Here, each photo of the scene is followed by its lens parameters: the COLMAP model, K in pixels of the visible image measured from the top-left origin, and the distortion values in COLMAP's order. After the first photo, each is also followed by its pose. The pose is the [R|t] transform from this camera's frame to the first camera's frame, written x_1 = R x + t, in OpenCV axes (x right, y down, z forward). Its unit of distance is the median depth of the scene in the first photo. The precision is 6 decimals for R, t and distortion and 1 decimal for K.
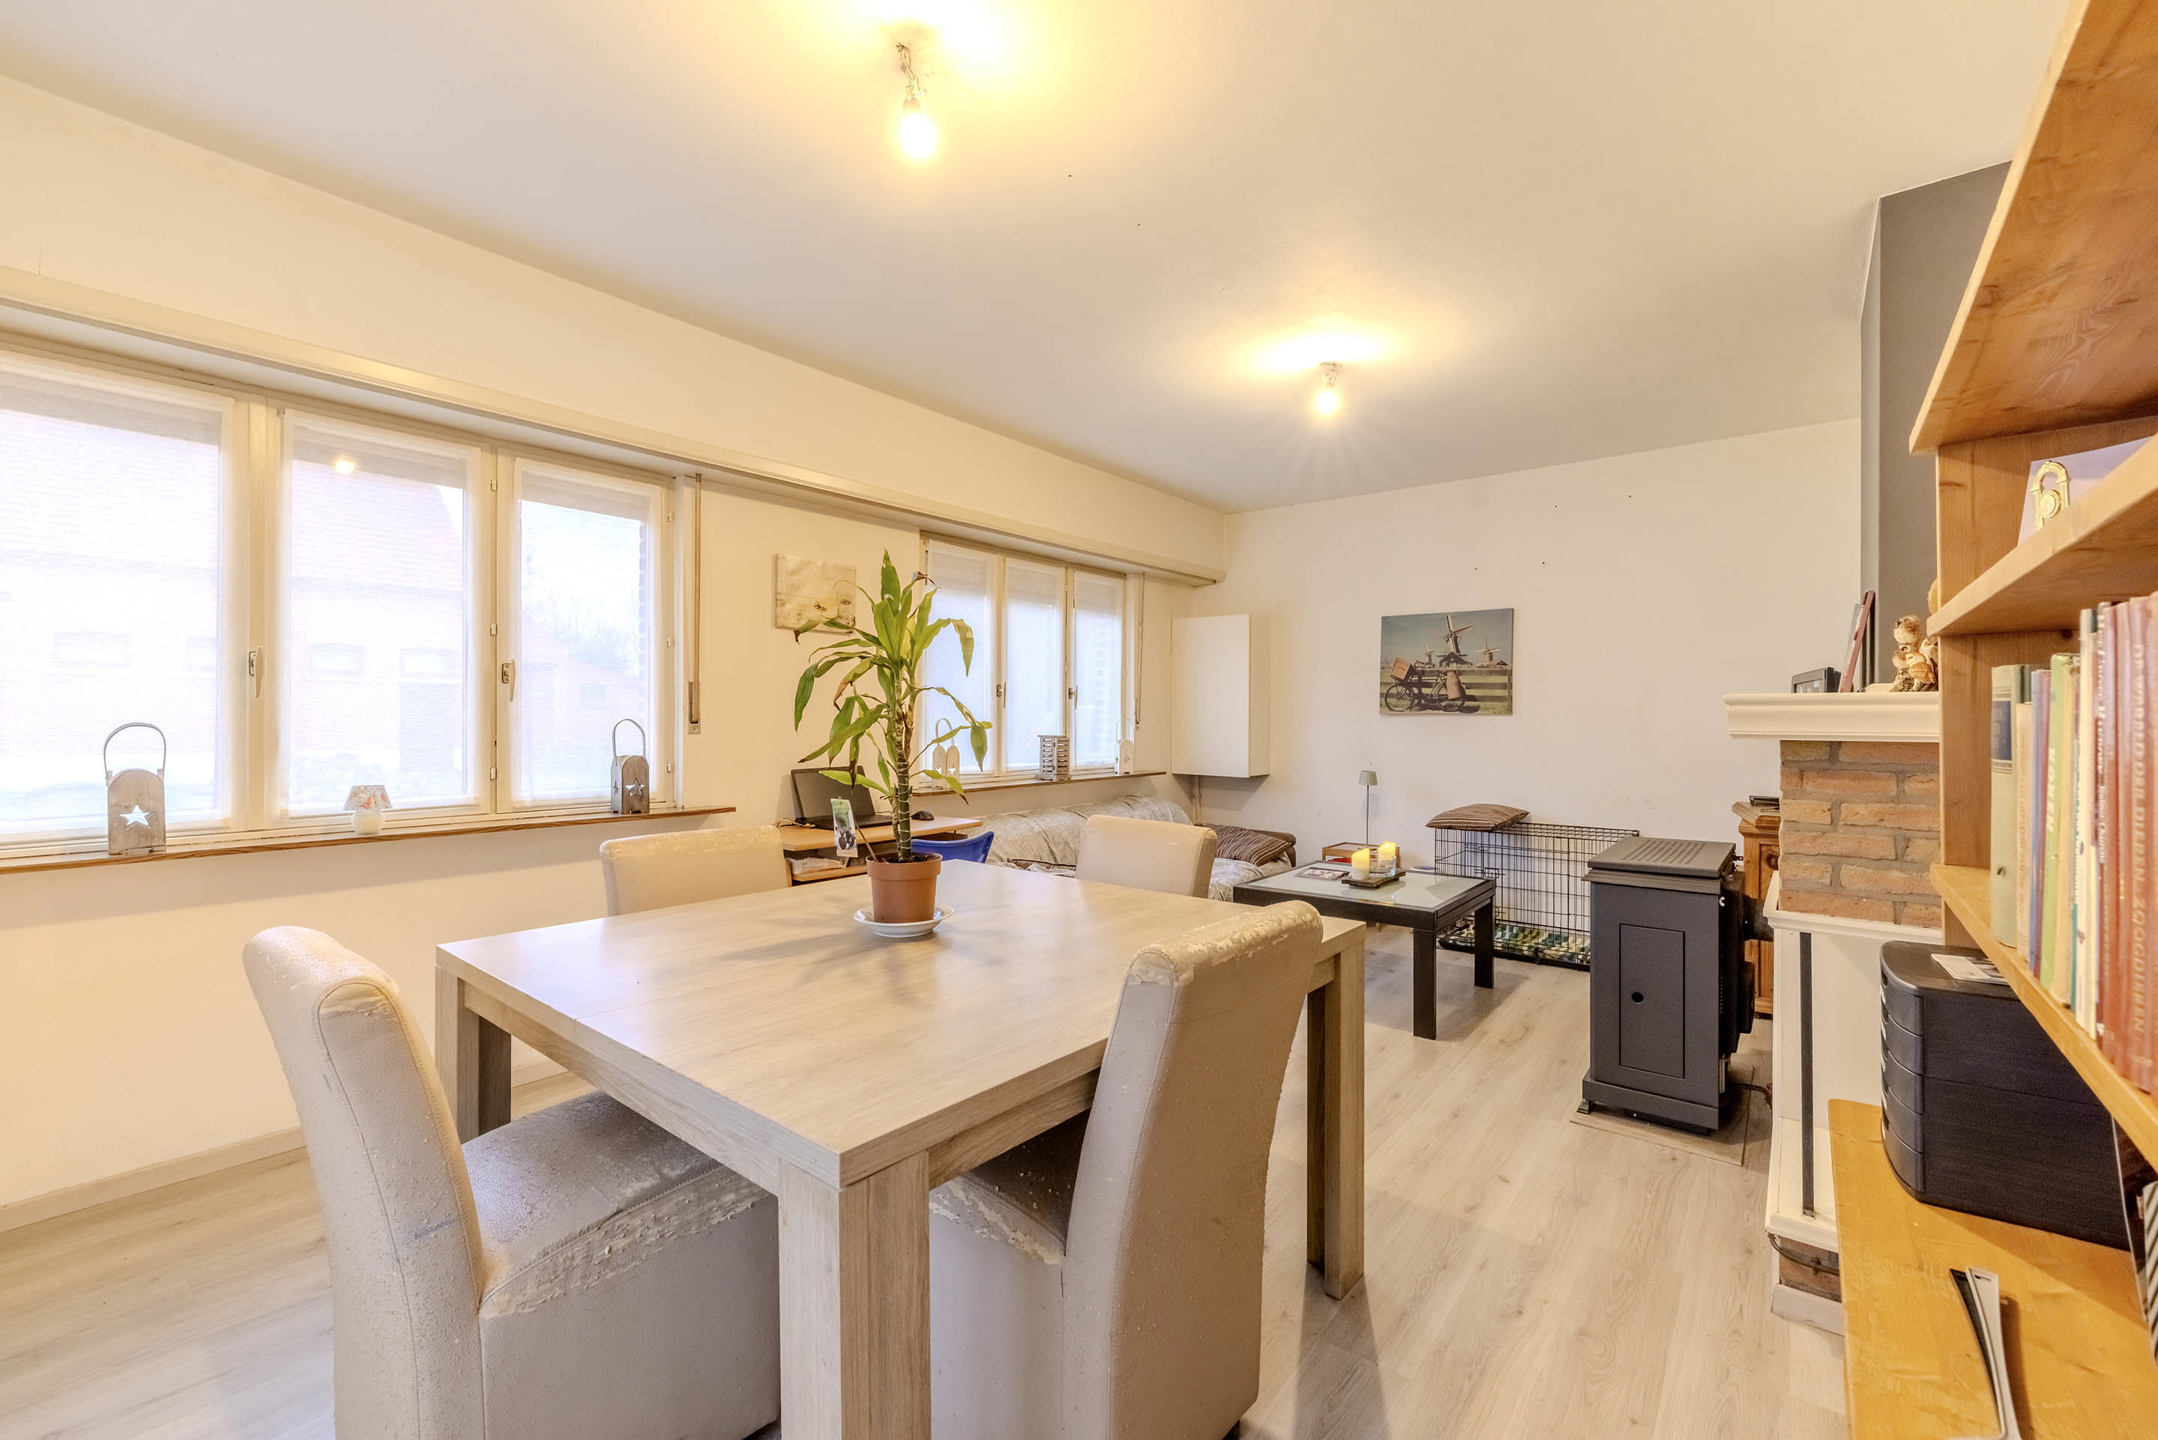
lens RADIAL K [[905.9, 0, 1079.0], [0, 905.9, 720.0], [0, 0, 1]] dist [-0.000432, -0.000028]
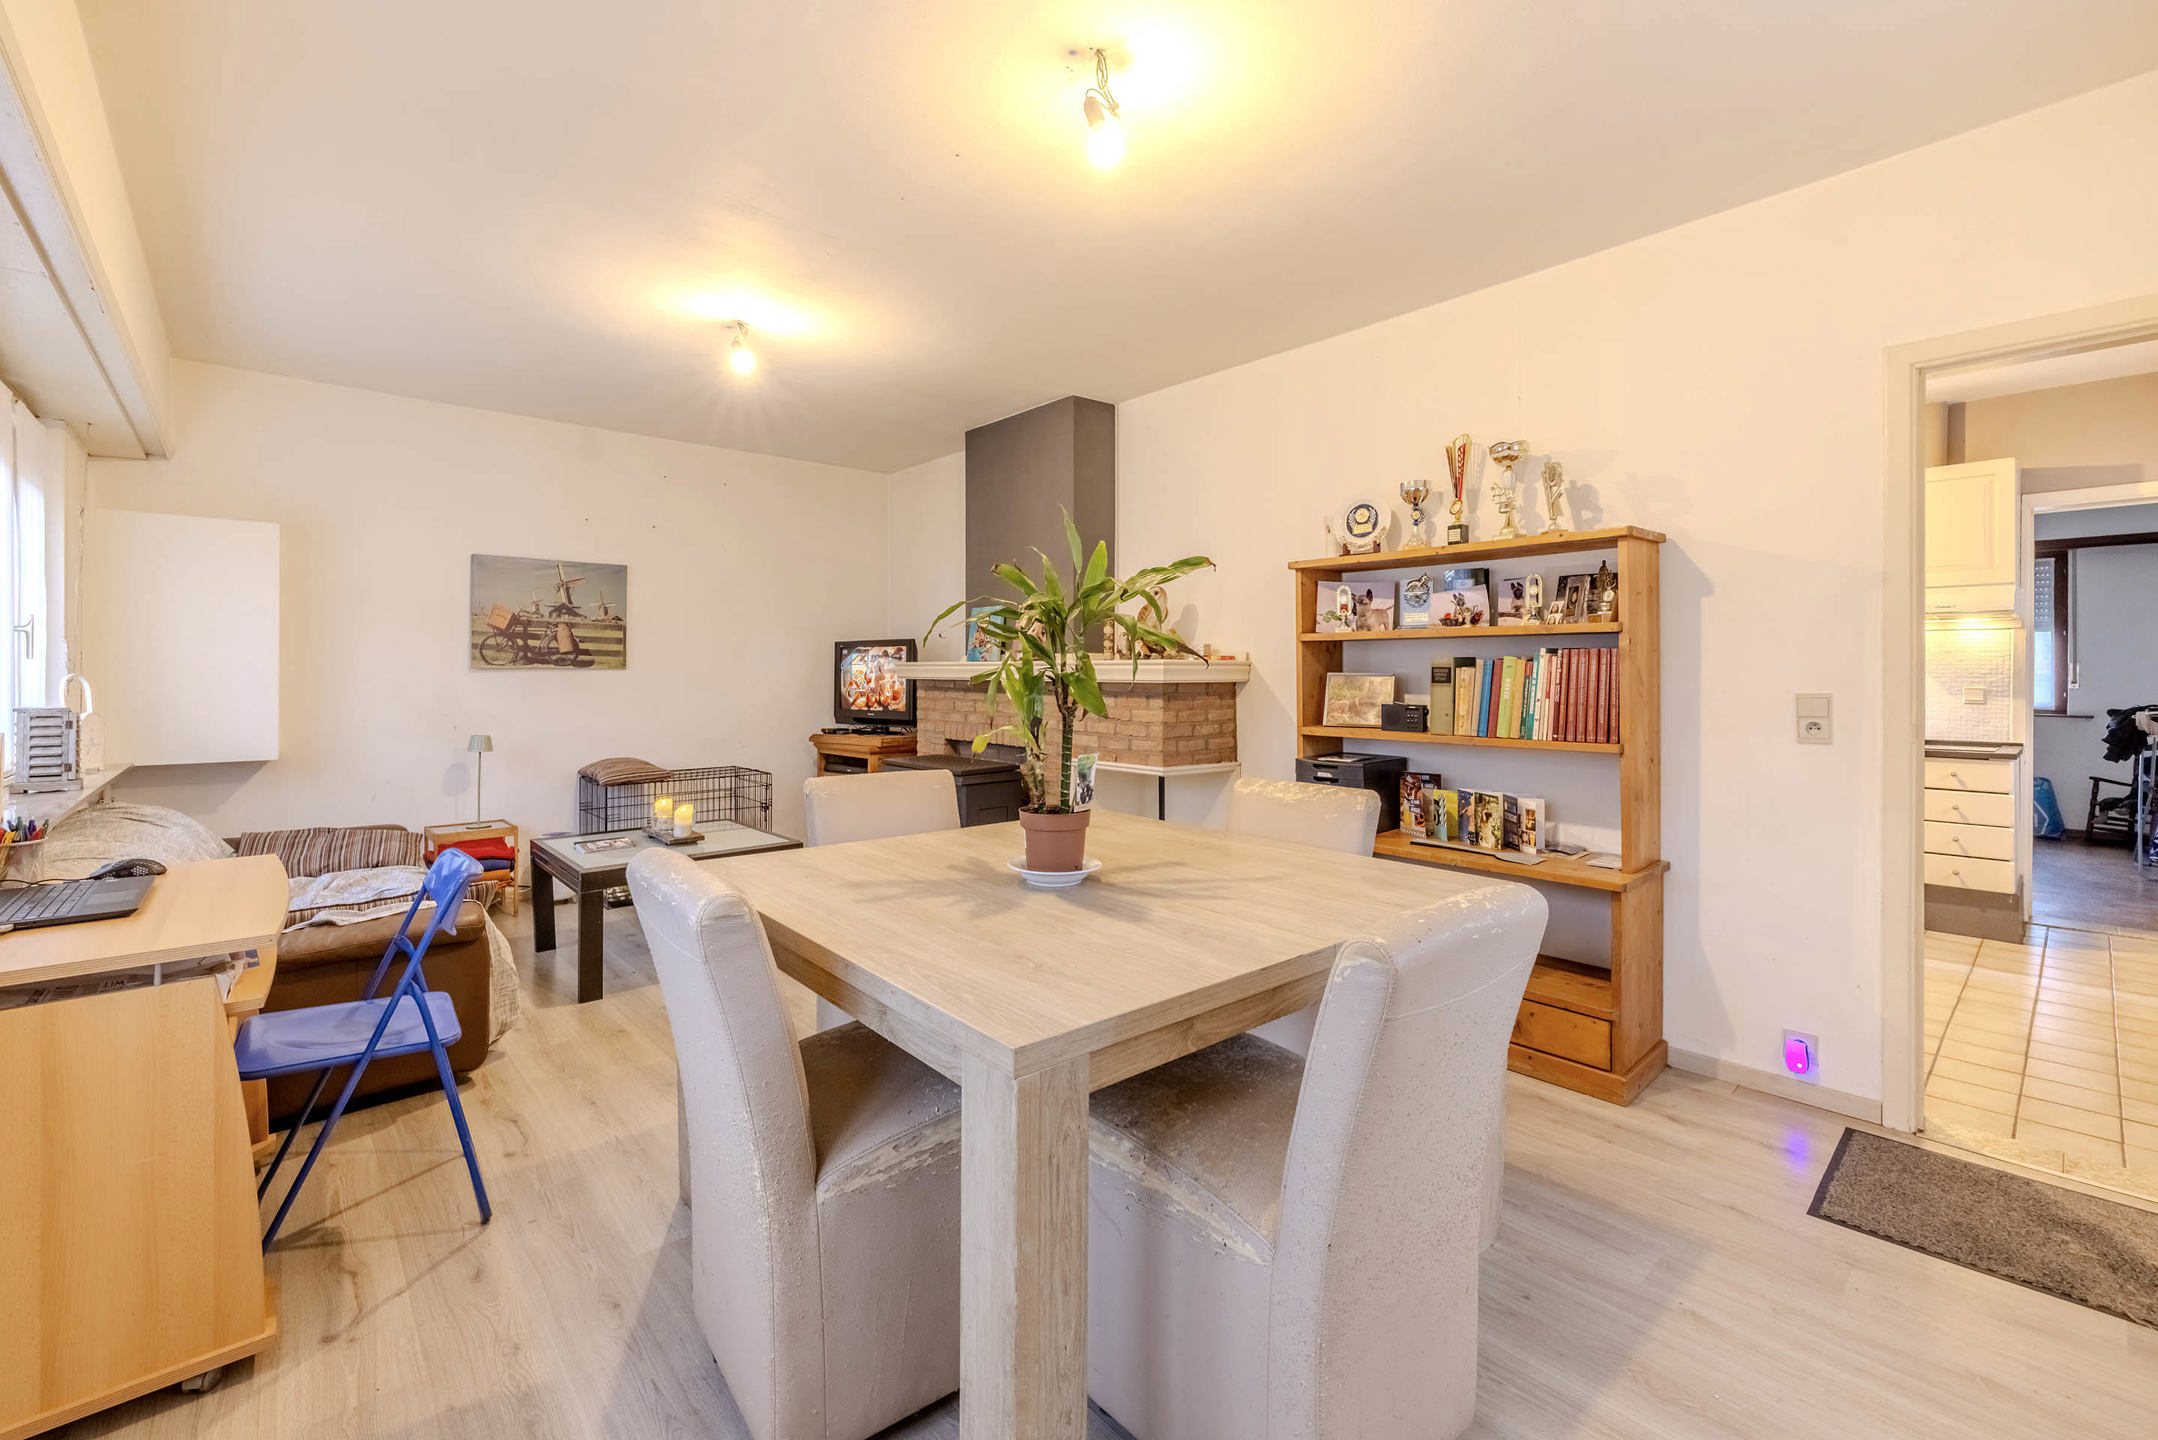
lens RADIAL K [[925.8, 0, 1081.9], [0, 925.8, 658.0], [0, 0, 1]] dist [-0.000246, -0.000050]
pose [[0.168675, 0.012566, 0.985592, -0.451124], [0.006822, 0.999880, -0.013915, -0.000279], [-0.985648, 0.009071, 0.168569, 0.303557]]
